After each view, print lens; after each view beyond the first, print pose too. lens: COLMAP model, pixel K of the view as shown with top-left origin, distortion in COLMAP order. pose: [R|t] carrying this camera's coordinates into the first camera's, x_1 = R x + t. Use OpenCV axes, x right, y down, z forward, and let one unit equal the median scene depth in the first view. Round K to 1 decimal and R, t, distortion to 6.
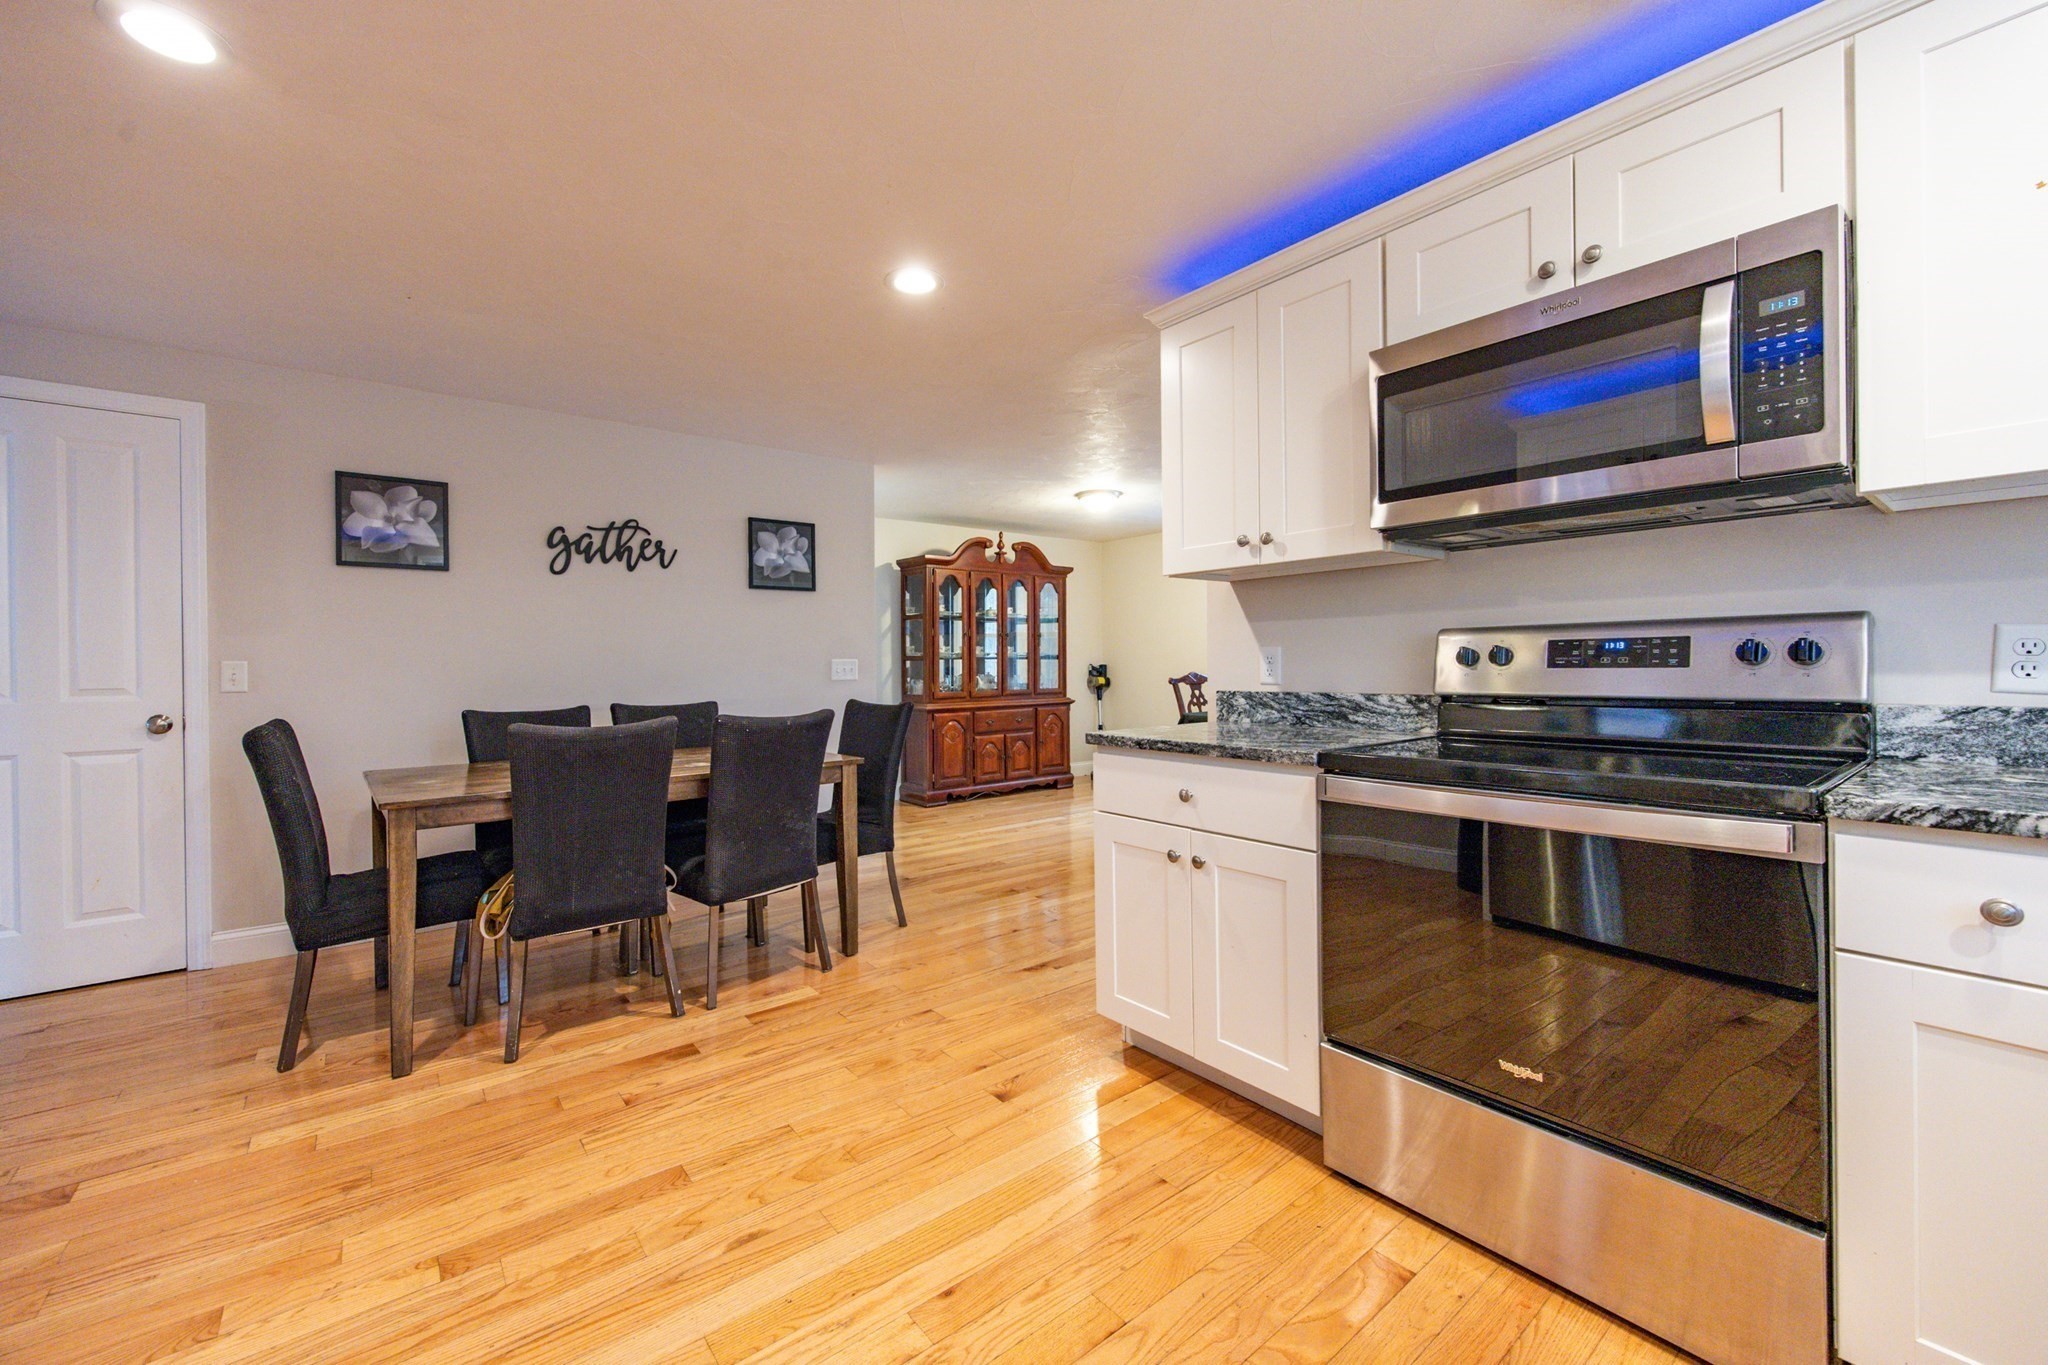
lens RADIAL K [[806.7, 0, 1005.8], [0, 806.7, 665.0], [0, 0, 1]] dist [0.002163, -0.000620]
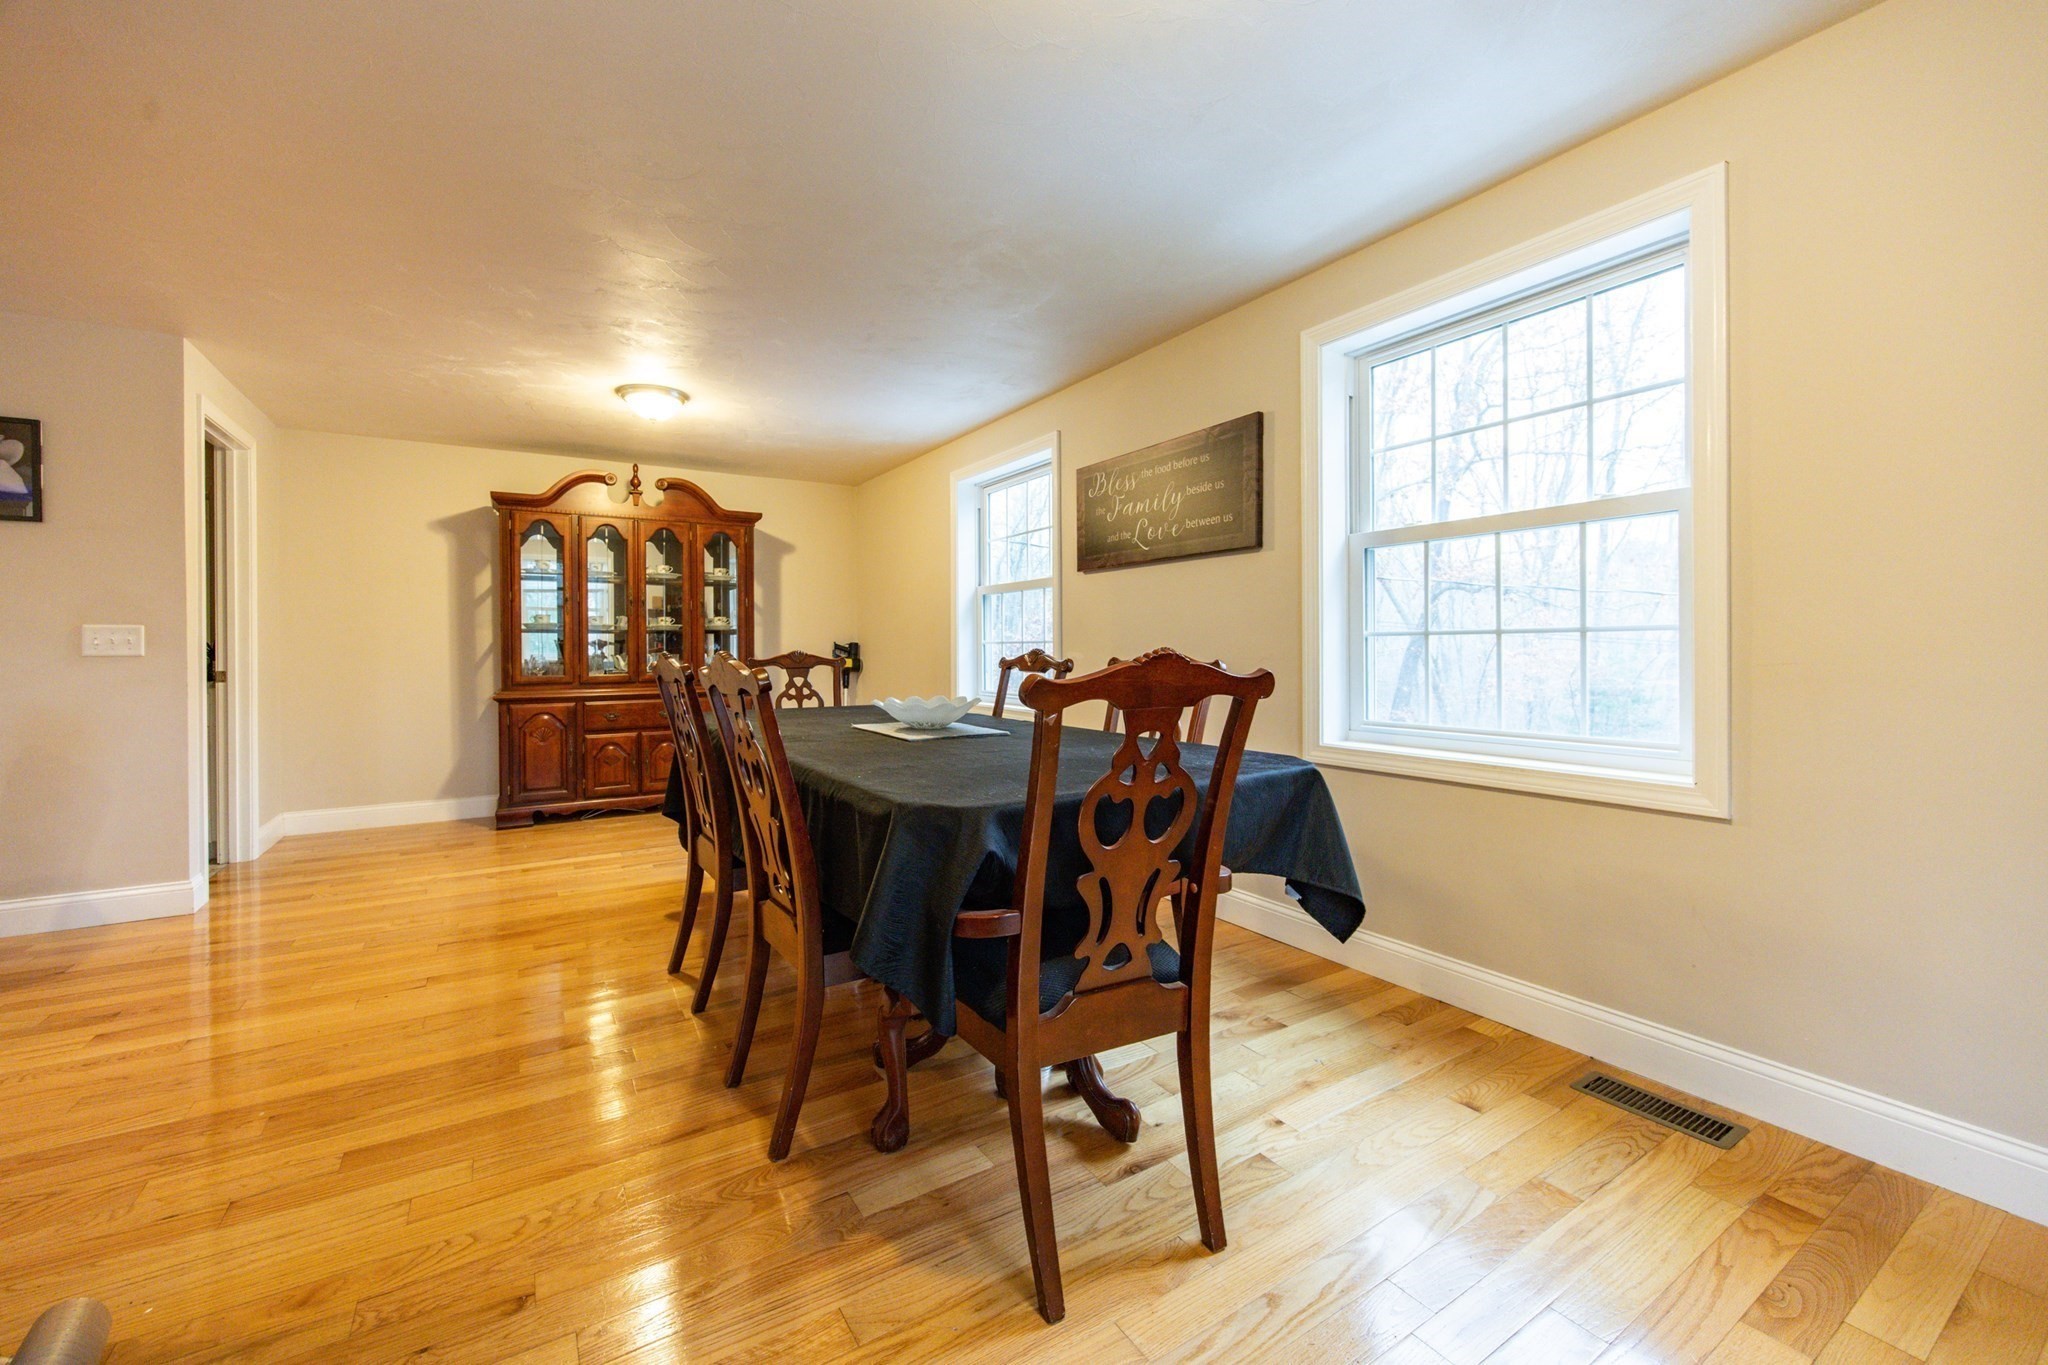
lens RADIAL K [[806.7, 0, 1027.7], [0, 806.7, 650.7], [0, 0, 1]] dist [0.002163, -0.000620]
pose [[0.996050, 0.007311, -0.088491, 0.448257], [-0.007017, 0.999969, 0.003640, 0.004307], [0.088514, -0.003004, 0.996070, 0.294668]]
